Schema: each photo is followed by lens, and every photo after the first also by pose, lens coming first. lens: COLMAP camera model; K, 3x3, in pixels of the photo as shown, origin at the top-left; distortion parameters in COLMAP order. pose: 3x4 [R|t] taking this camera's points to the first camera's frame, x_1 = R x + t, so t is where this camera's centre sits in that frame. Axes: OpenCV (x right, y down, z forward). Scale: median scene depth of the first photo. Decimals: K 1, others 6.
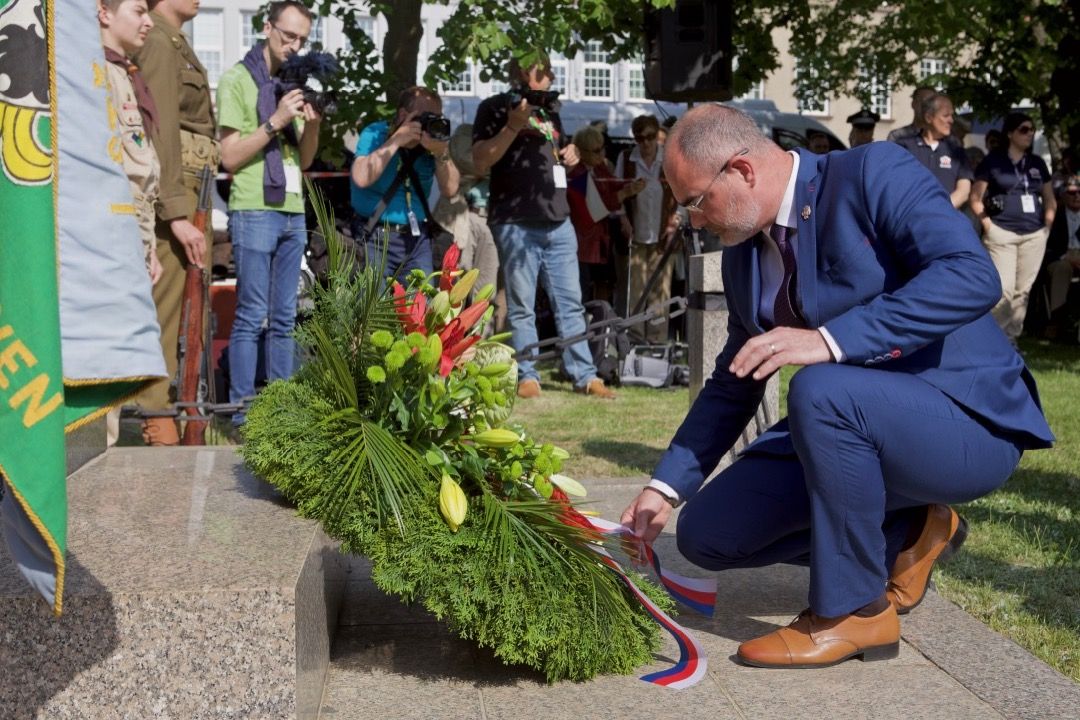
lens RADIAL K [[1425.9, 0, 540.0], [0, 1425.9, 360.0], [0, 0, 1]] dist [-0.000447, -0.484831]
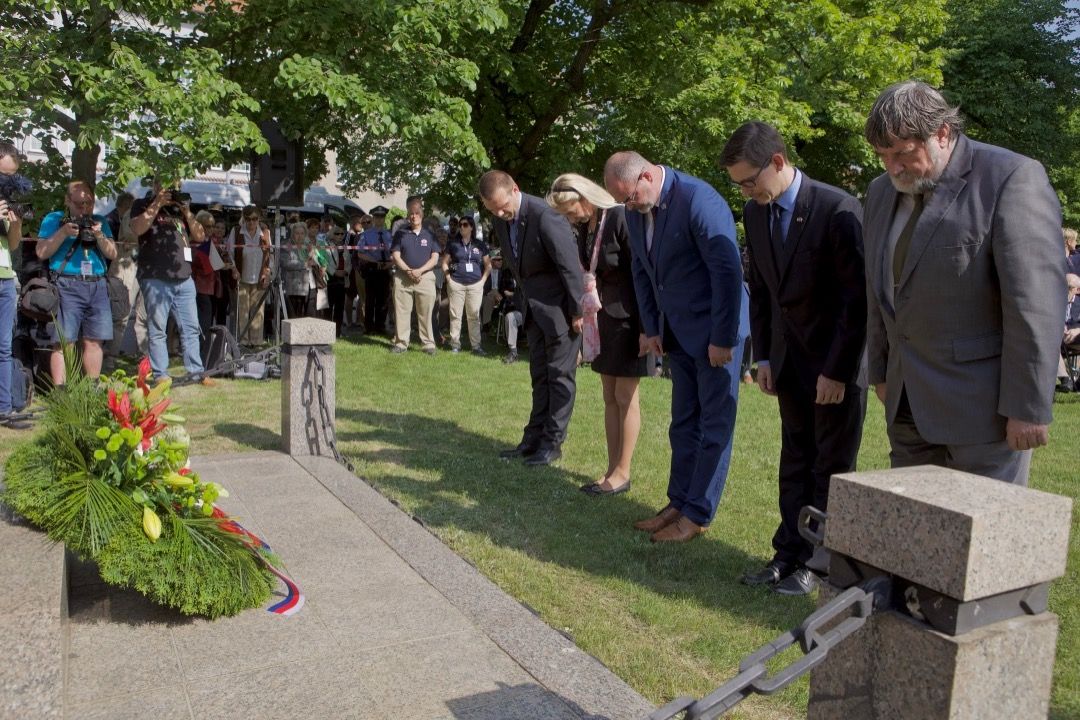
lens RADIAL K [[855.2, 0, 540.0], [0, 855.2, 360.0], [0, 0, 1]] dist [-0.098516, 0.094353]
pose [[0.915439, -0.011068, 0.402305, -0.036626], [-0.007451, 0.998984, 0.044437, -0.137838], [-0.402388, -0.043677, 0.914427, -0.082586]]
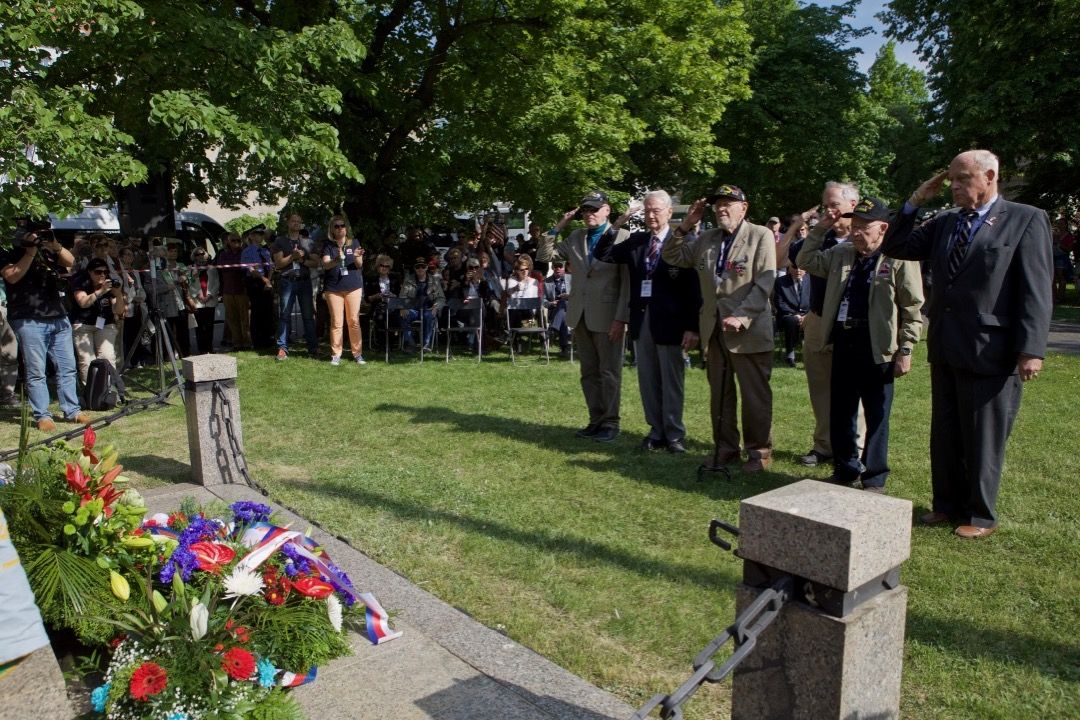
lens RADIAL K [[810.1, 0, 540.0], [0, 810.1, 360.0], [0, 0, 1]] dist [-0.110664, 0.067956]
pose [[0.823758, -0.094094, 0.559079, -0.148143], [0.062288, 0.995182, 0.075715, -0.221774], [-0.563510, -0.027547, 0.825650, -0.116210]]
